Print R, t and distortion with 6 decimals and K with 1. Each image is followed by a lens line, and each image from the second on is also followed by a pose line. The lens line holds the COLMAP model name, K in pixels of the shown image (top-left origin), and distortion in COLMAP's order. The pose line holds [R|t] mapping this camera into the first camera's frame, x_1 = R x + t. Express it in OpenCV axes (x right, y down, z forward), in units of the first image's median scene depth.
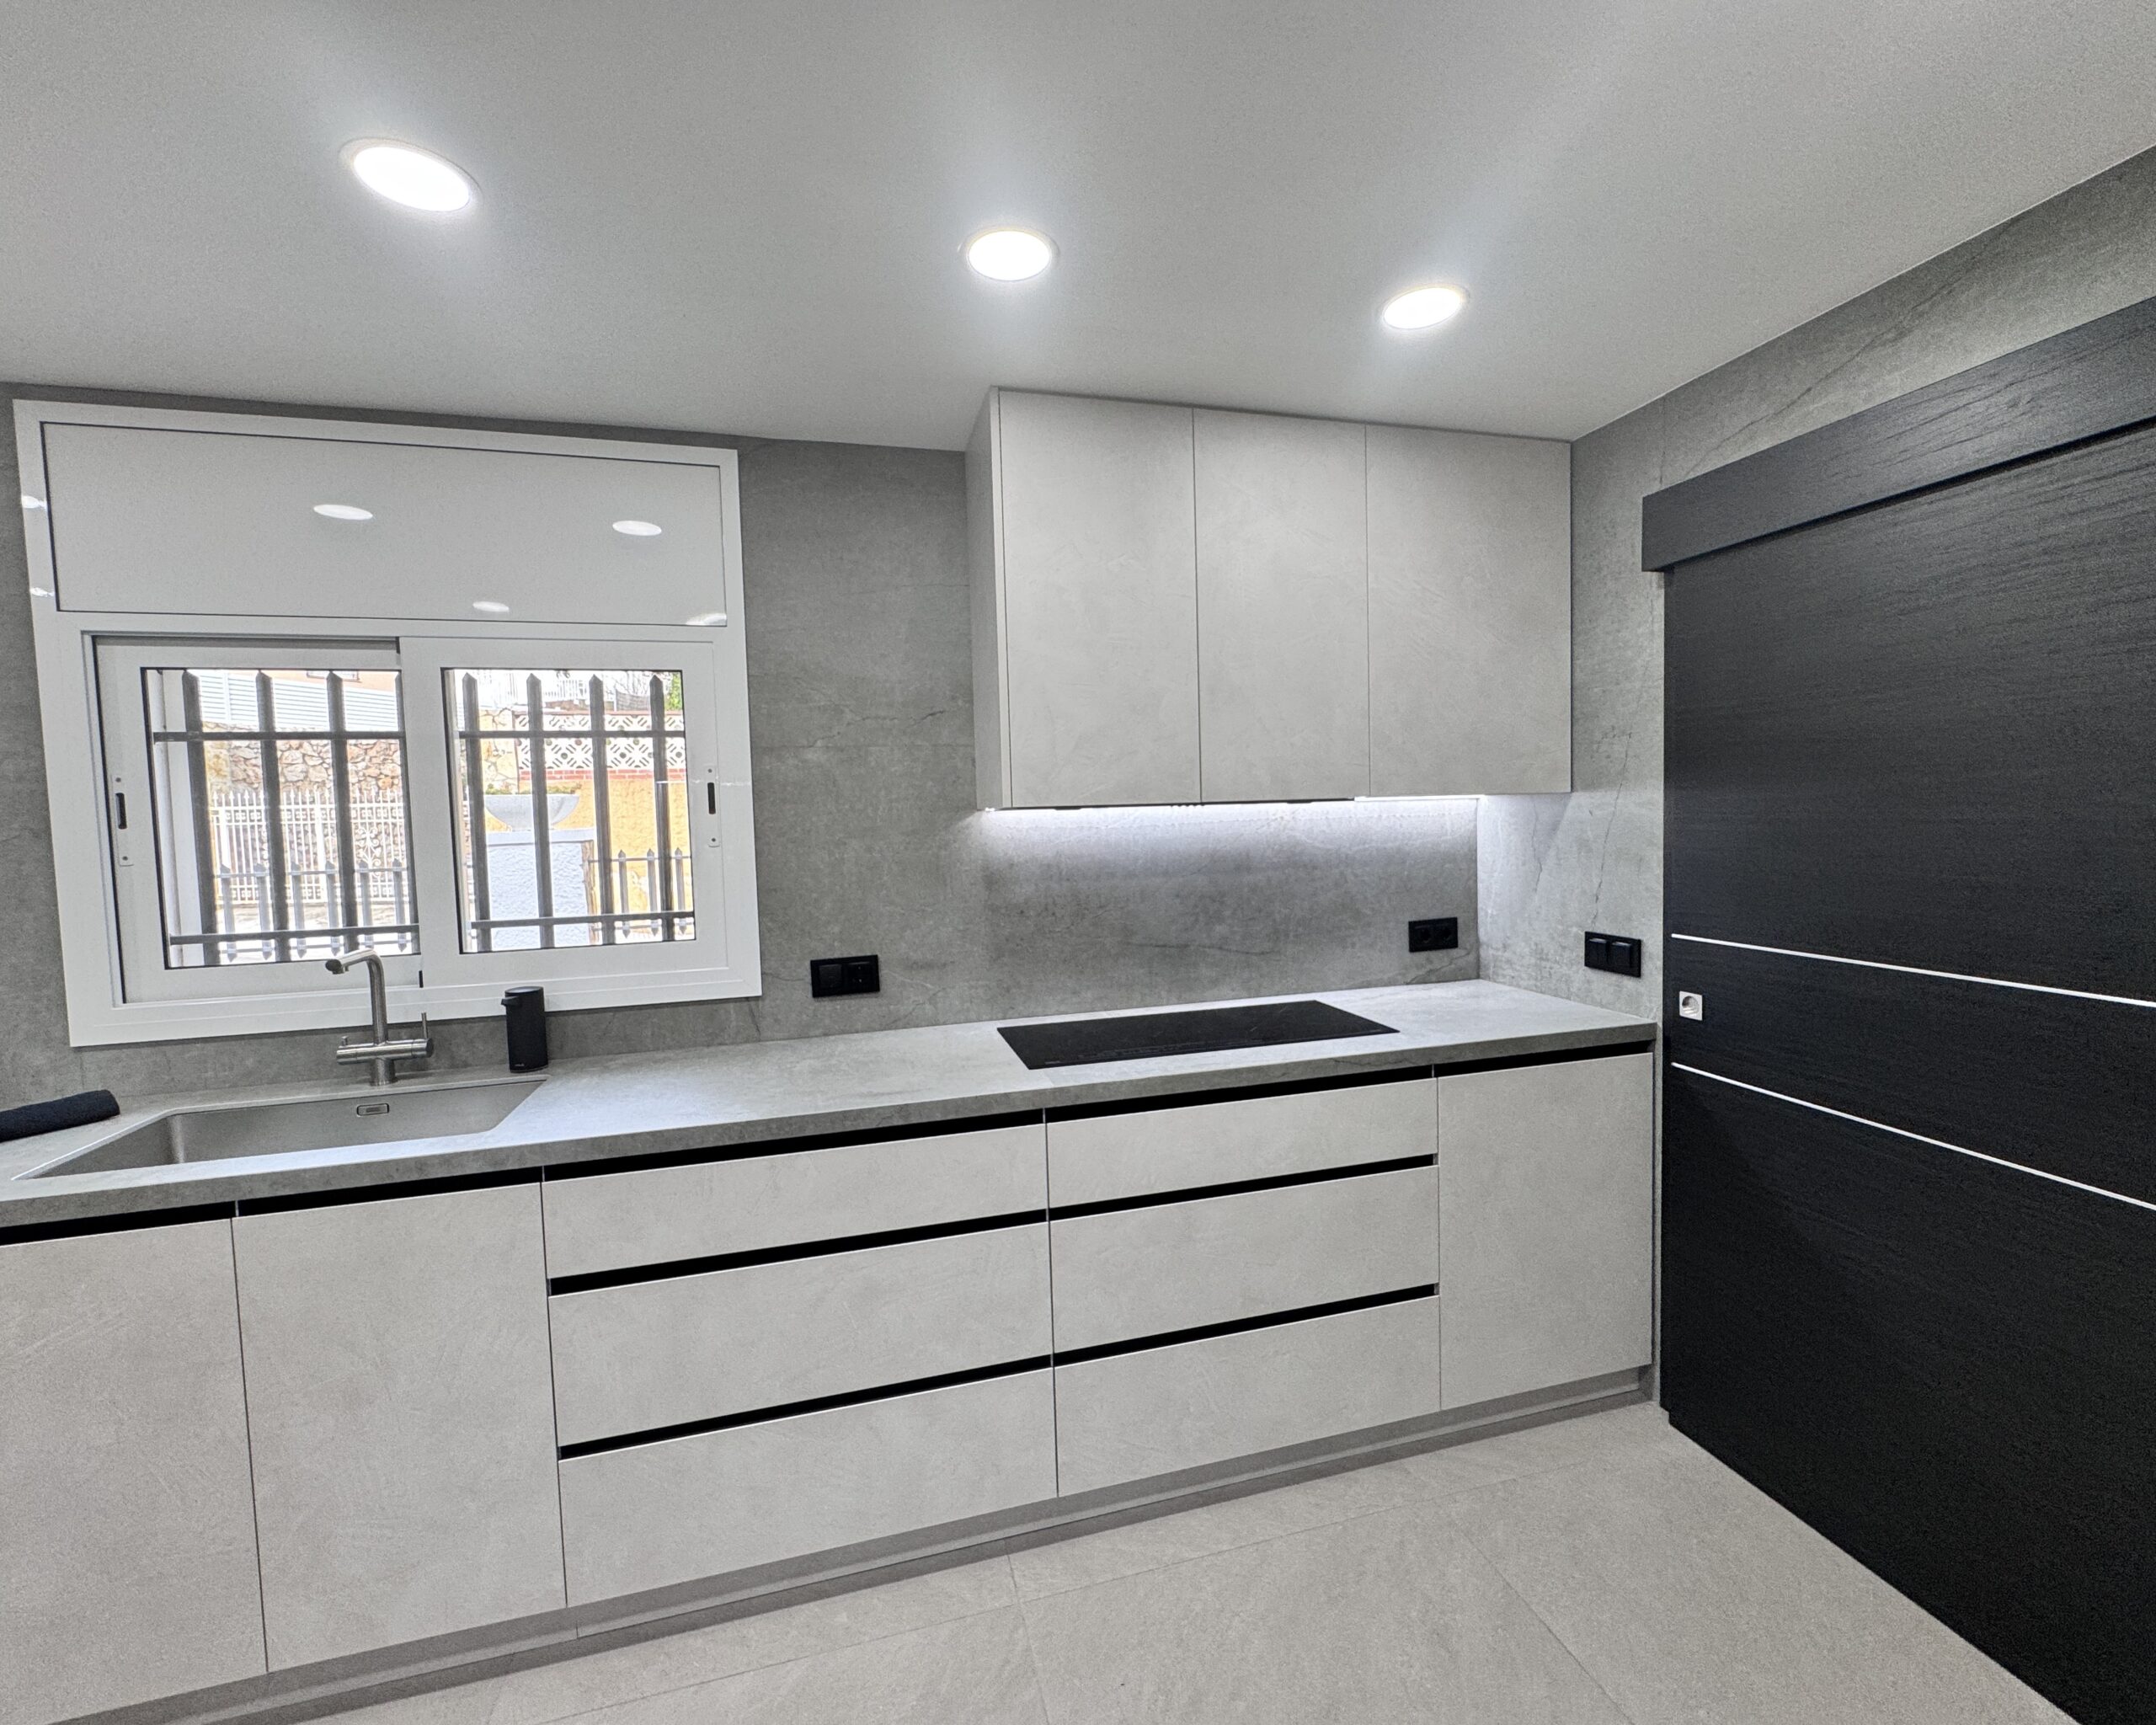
lens RADIAL K [[920.8, 0, 1078.0], [0, 920.8, 862.5], [0, 0, 1]] dist [-0.003252, -0.000538]
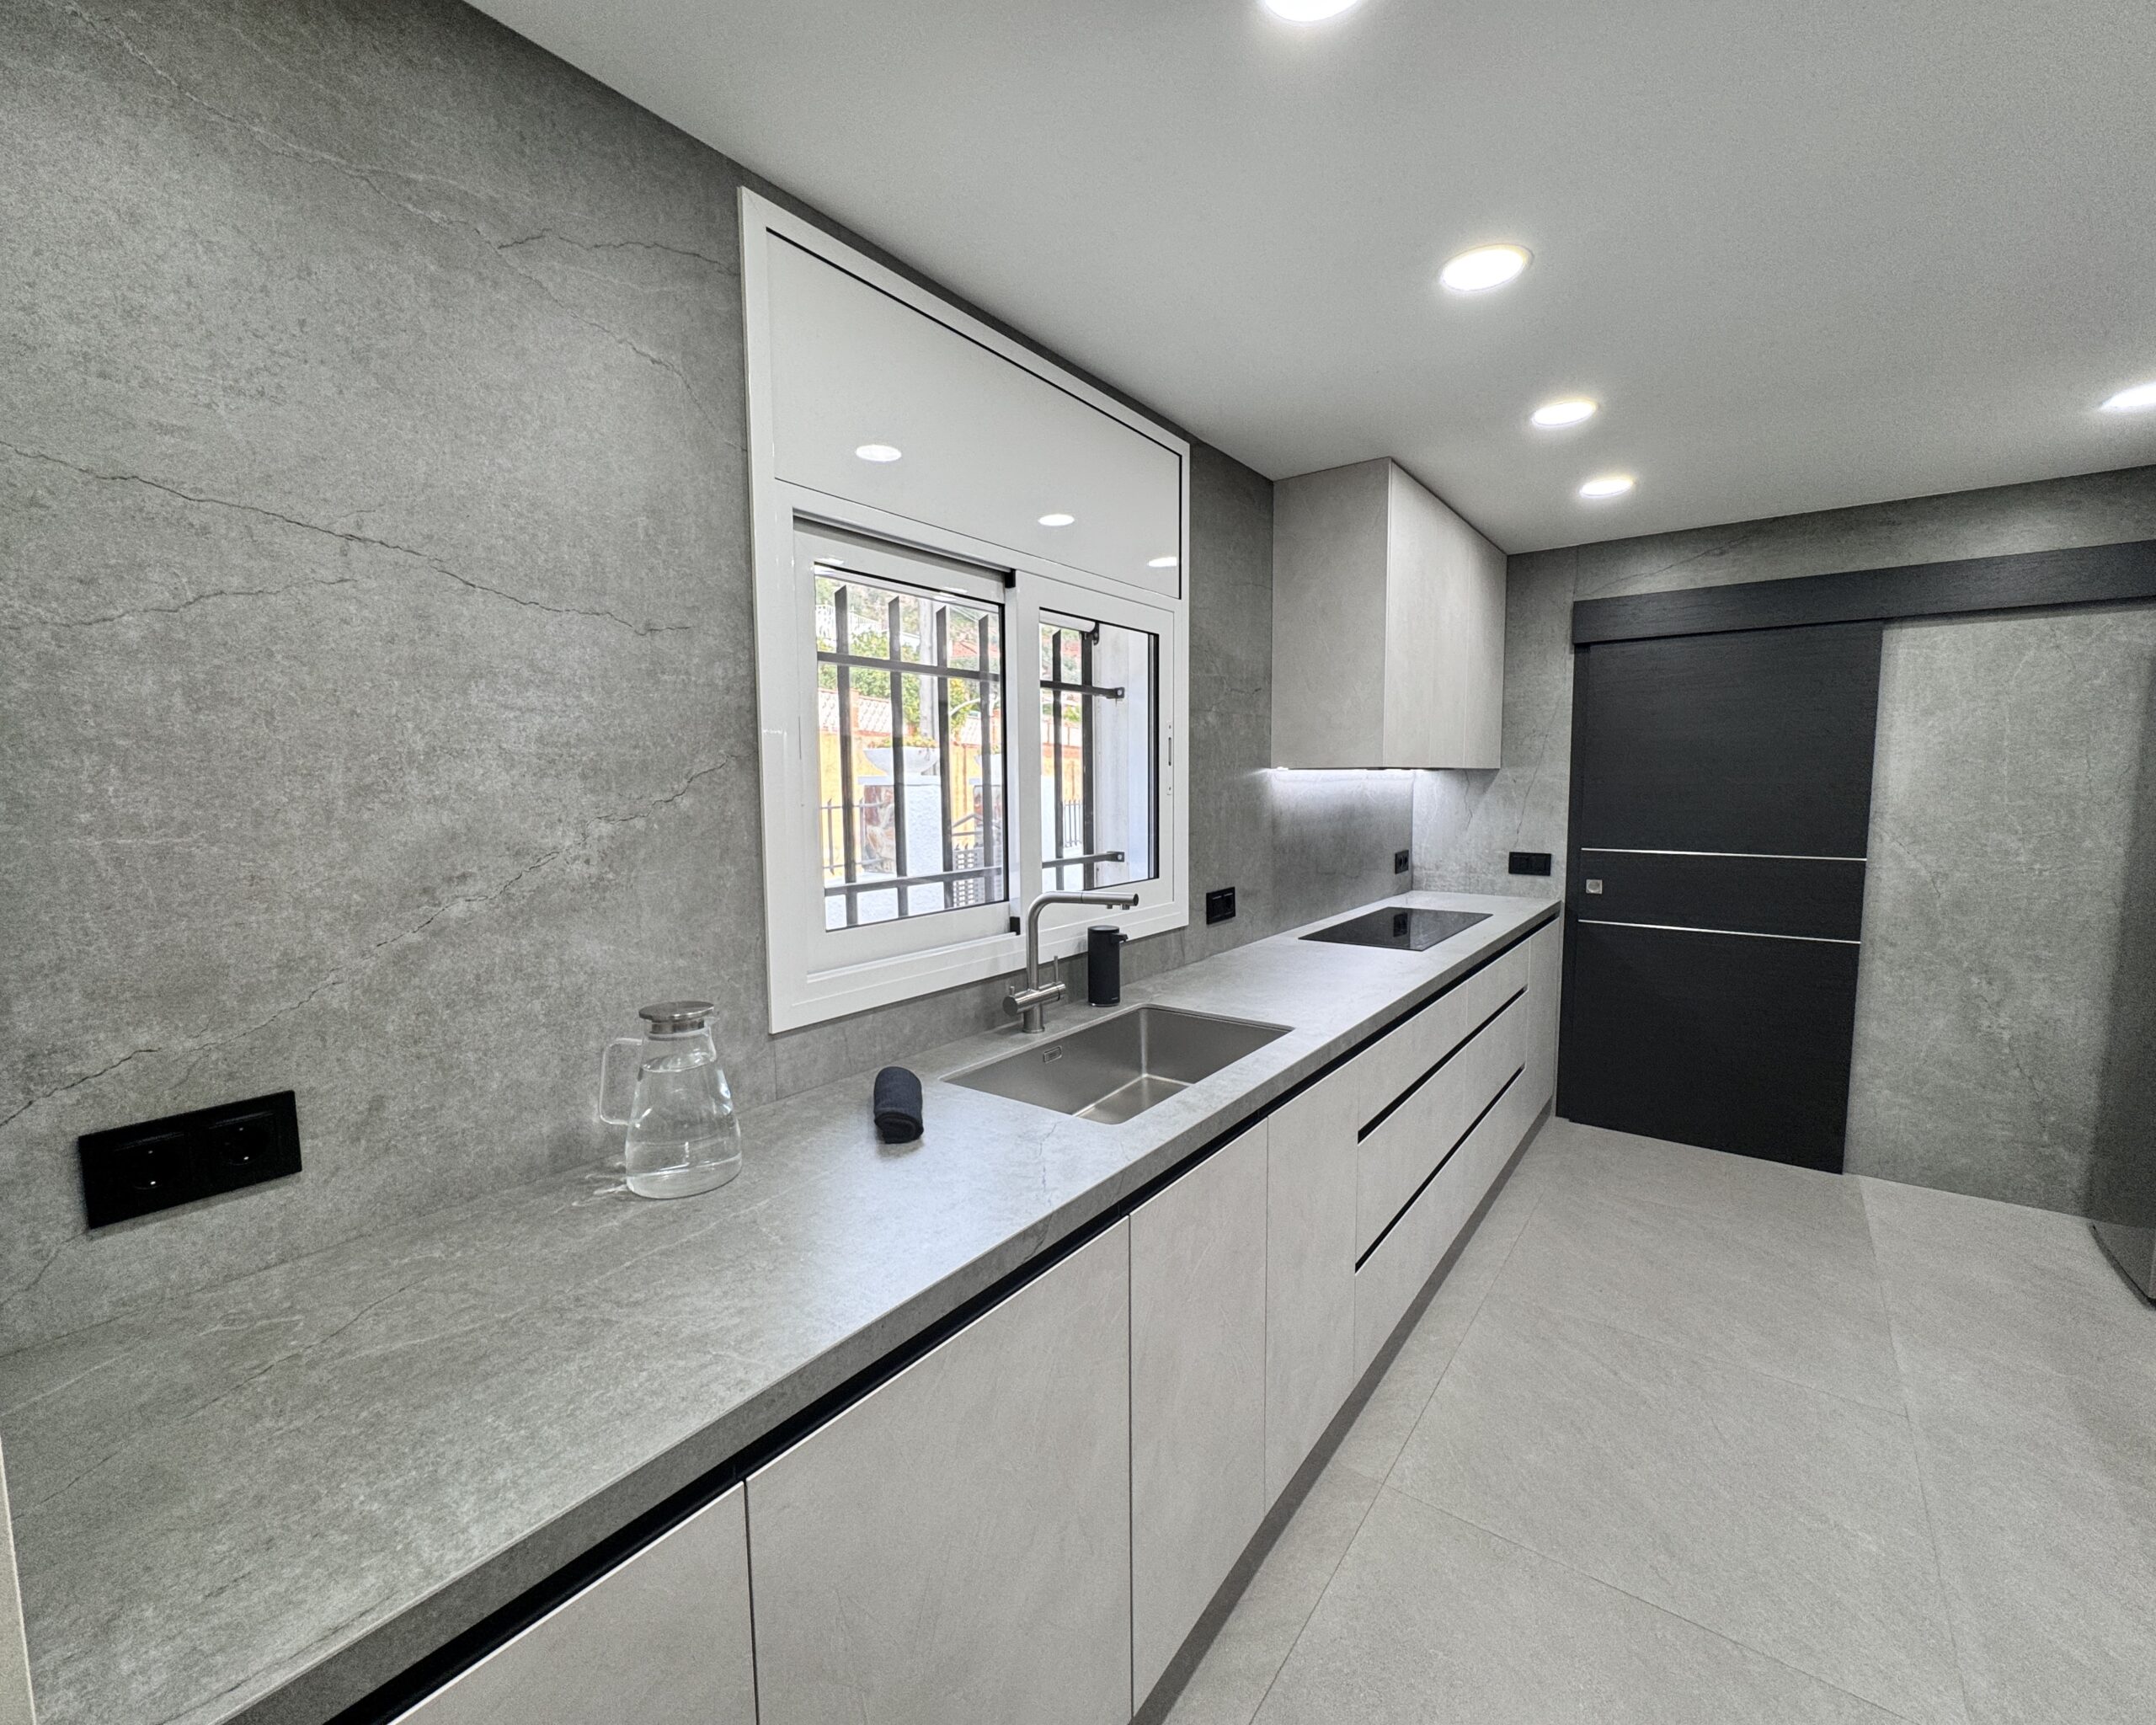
lens RADIAL K [[922.1, 0, 1080.2], [0, 922.1, 866.2], [0, 0, 1]] dist [-0.002426, 0.000293]
pose [[0.786086, -0.037070, 0.617005, -1.127615], [0.019979, 0.999202, 0.034579, 0.027932], [-0.617795, -0.014854, 0.786199, 0.170776]]
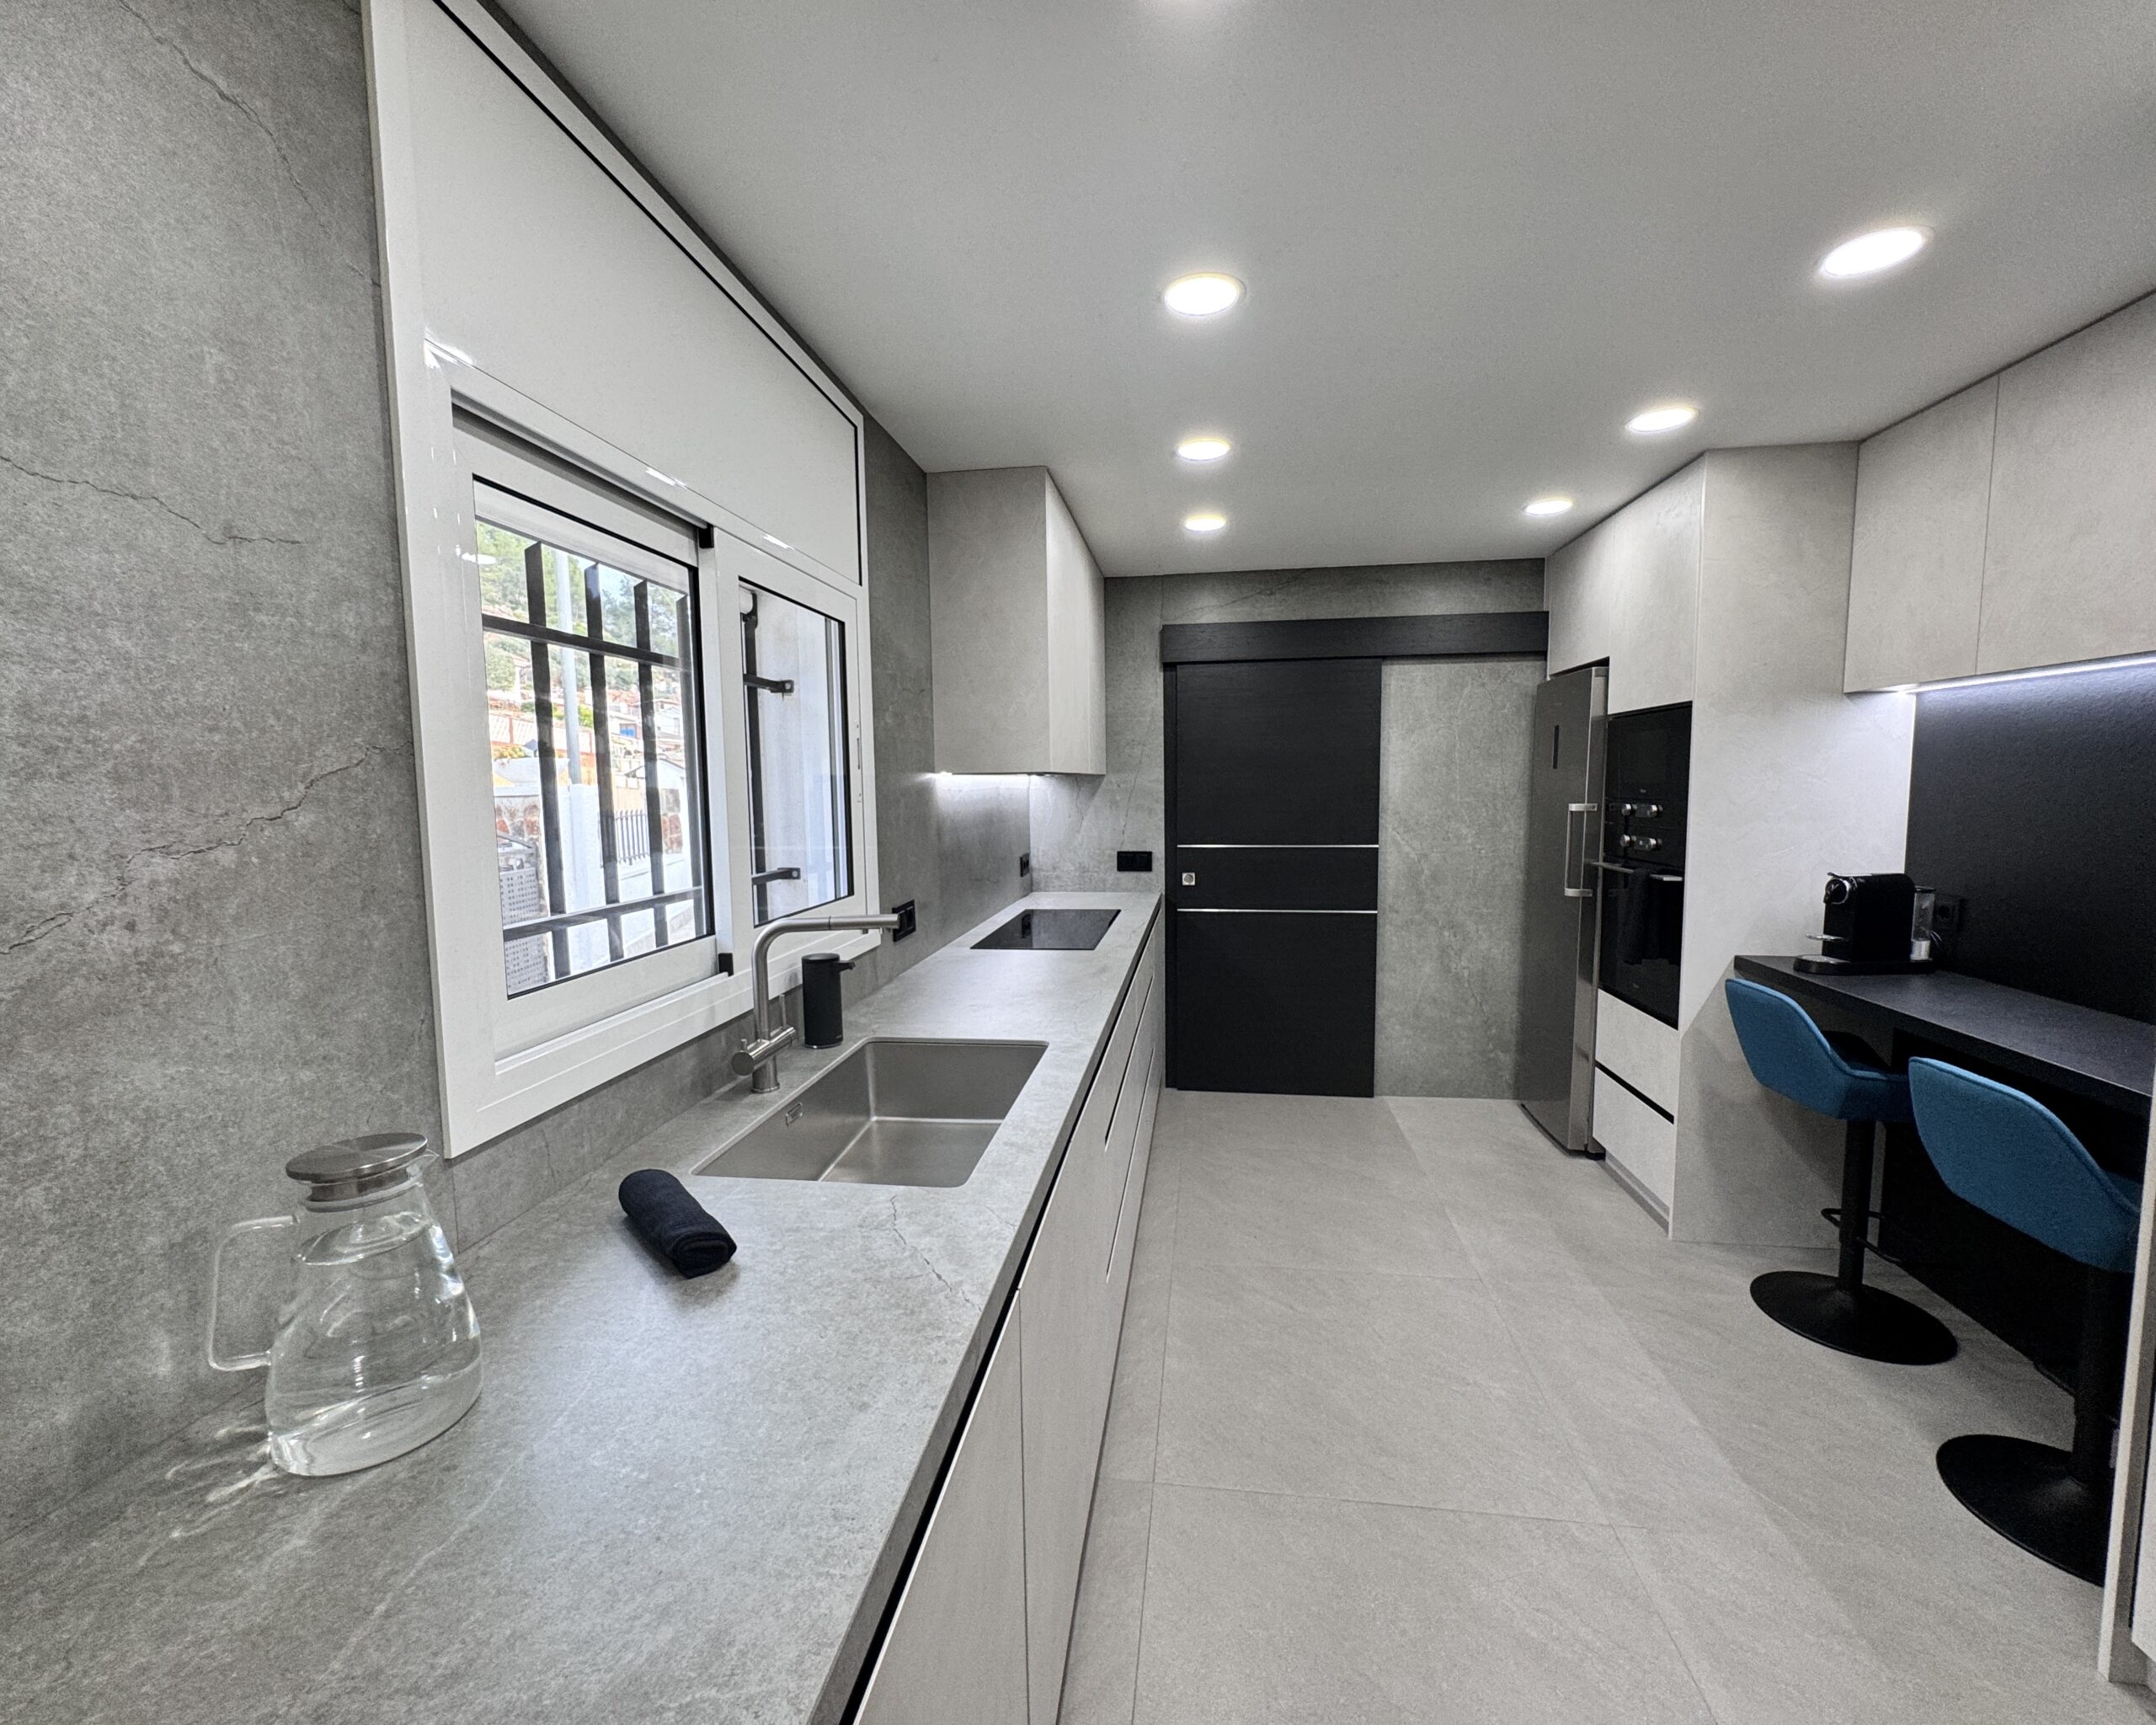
lens RADIAL K [[922.1, 0, 1080.2], [0, 922.1, 866.2], [0, 0, 1]] dist [-0.002426, 0.000293]
pose [[0.393055, -0.060901, 0.917496, -1.179299], [0.052157, 0.997674, 0.043879, 0.020956], [-0.918035, 0.030607, 0.395317, 0.360987]]
